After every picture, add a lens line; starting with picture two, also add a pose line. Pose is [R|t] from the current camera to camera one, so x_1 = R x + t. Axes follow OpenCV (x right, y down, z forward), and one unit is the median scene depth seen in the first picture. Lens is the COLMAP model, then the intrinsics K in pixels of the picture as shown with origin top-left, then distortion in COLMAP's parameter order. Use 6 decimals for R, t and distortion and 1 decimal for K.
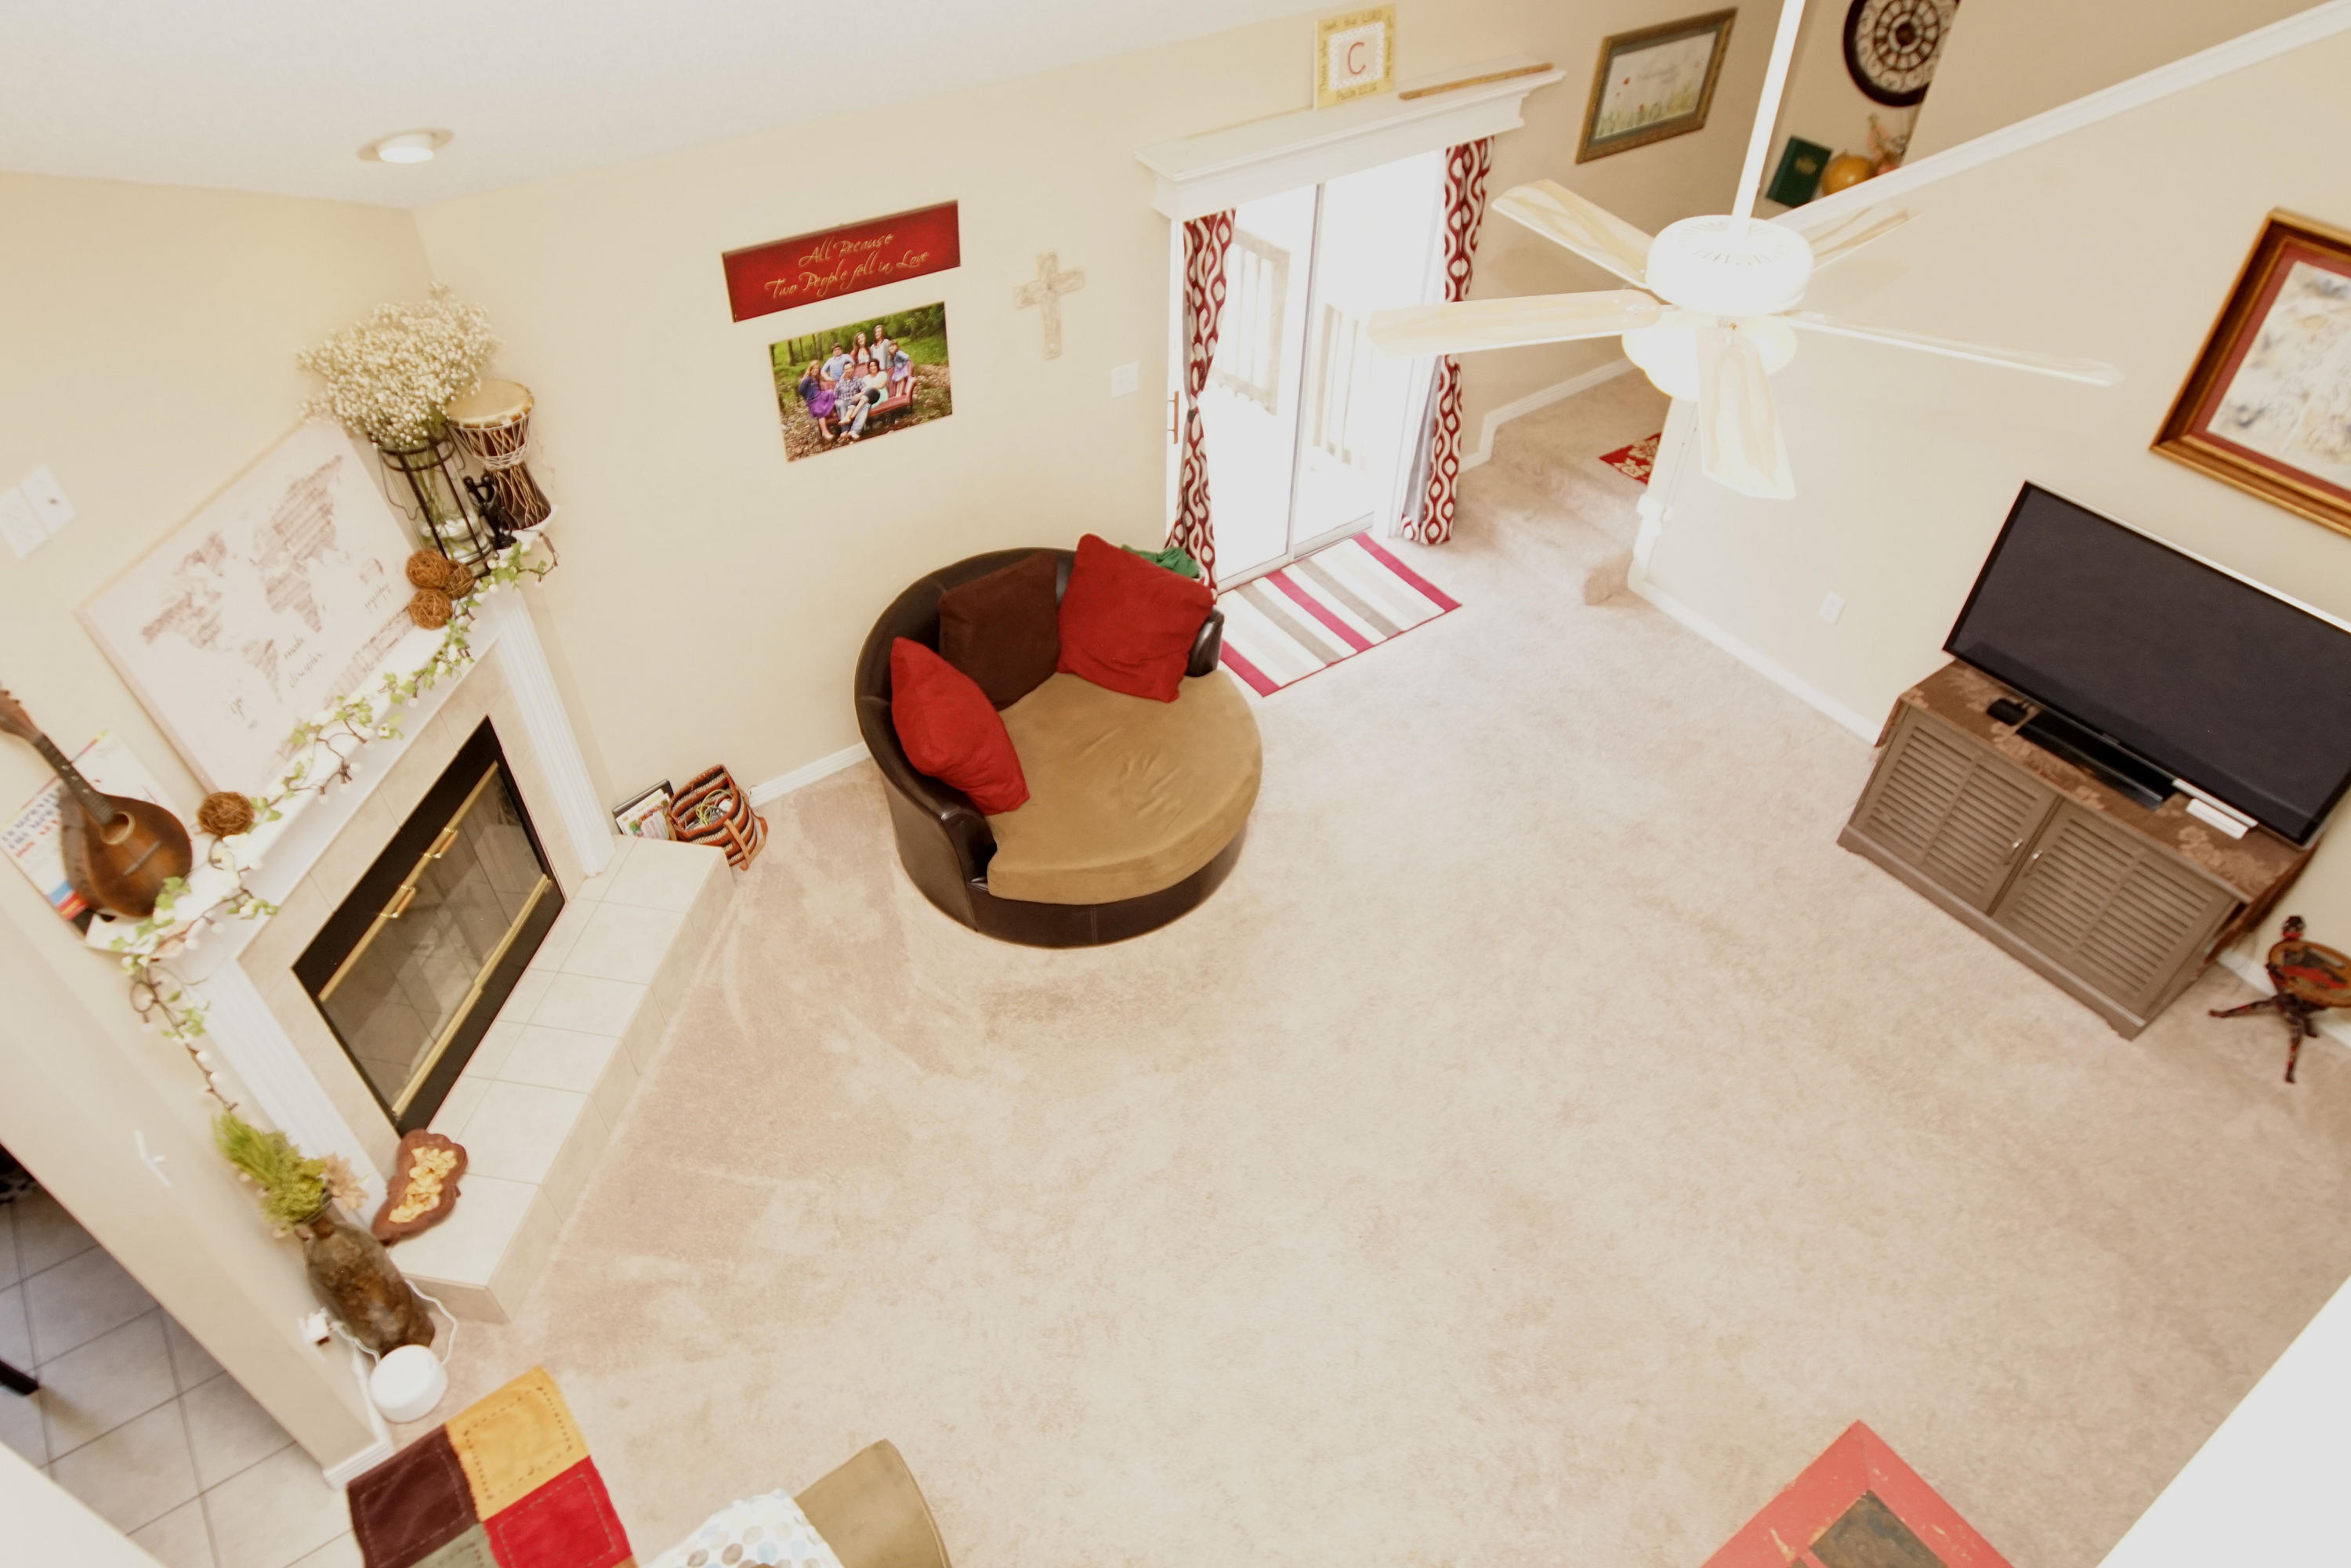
lens RADIAL K [[1445.0, 0, 1162.0], [0, 1445.0, 787.2], [0, 0, 1]] dist [0.026751, -0.032336]
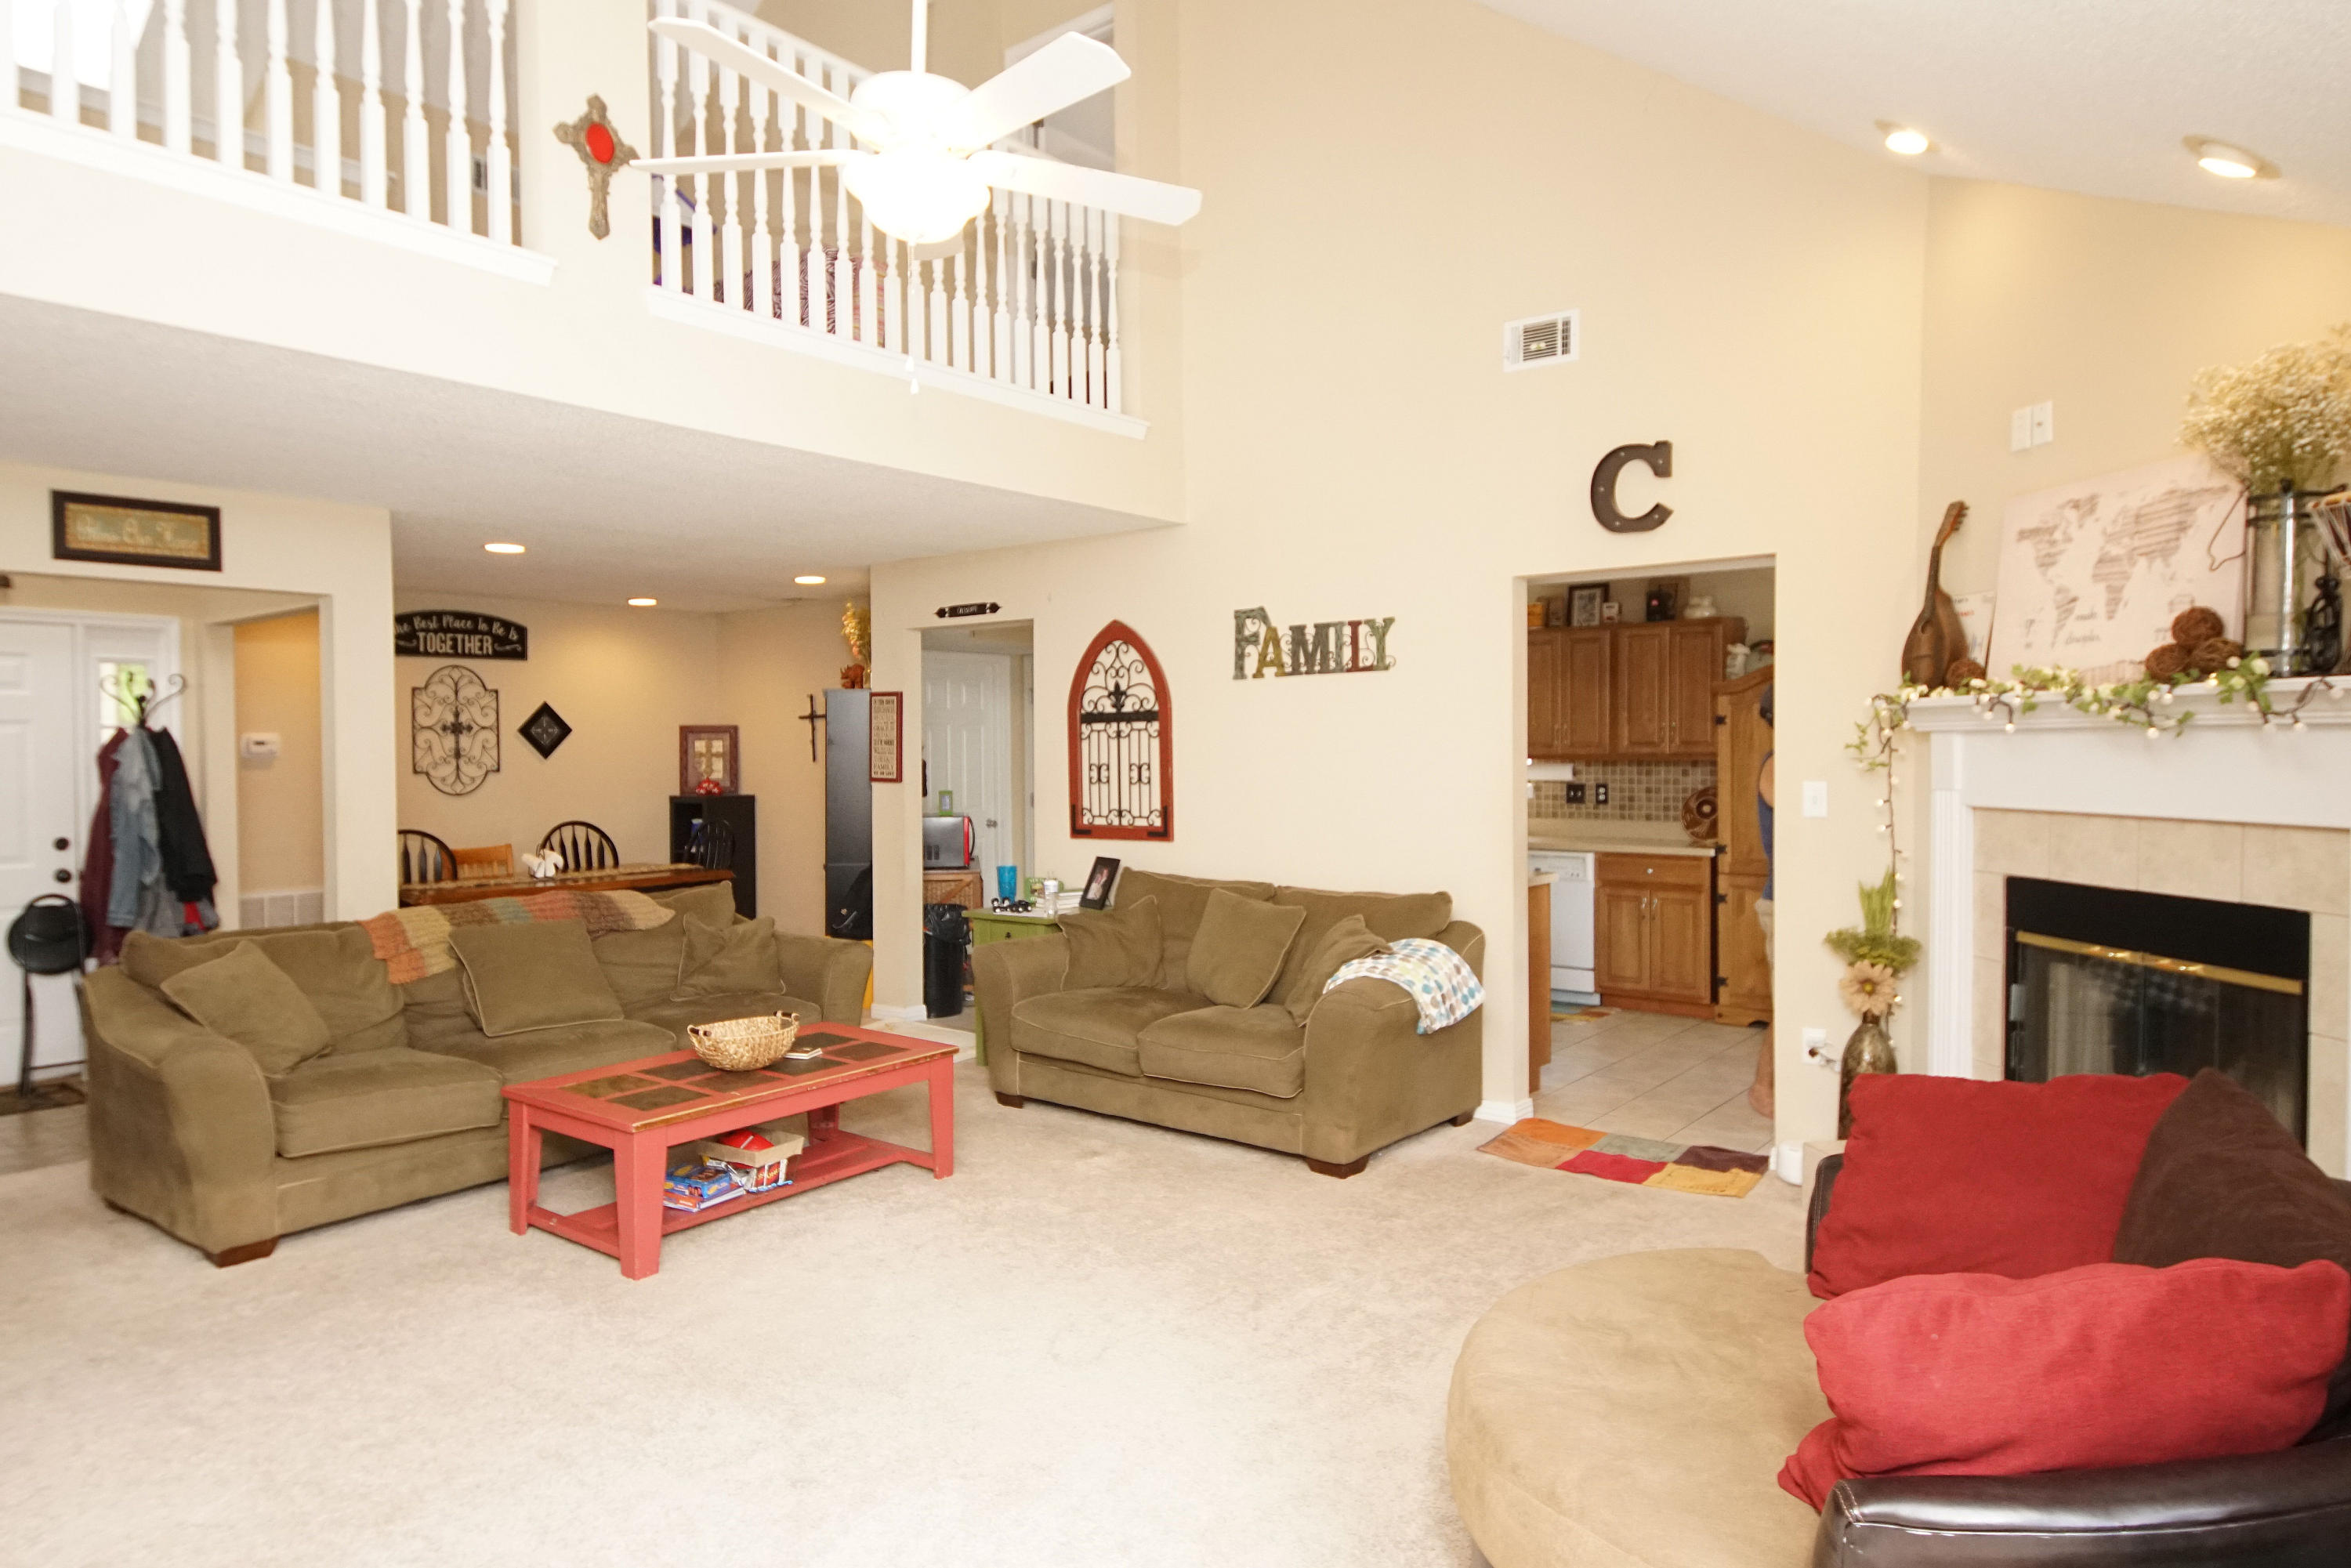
lens RADIAL K [[1445.0, 0, 1125.2], [0, 1445.0, 775.3], [0, 0, 1]] dist [0.026751, -0.032336]
pose [[-0.963008, 0.004419, -0.269437, 0.286614], [-0.187292, 0.707906, 0.681022, -0.430297], [0.193746, 0.706293, -0.680891, 1.156544]]
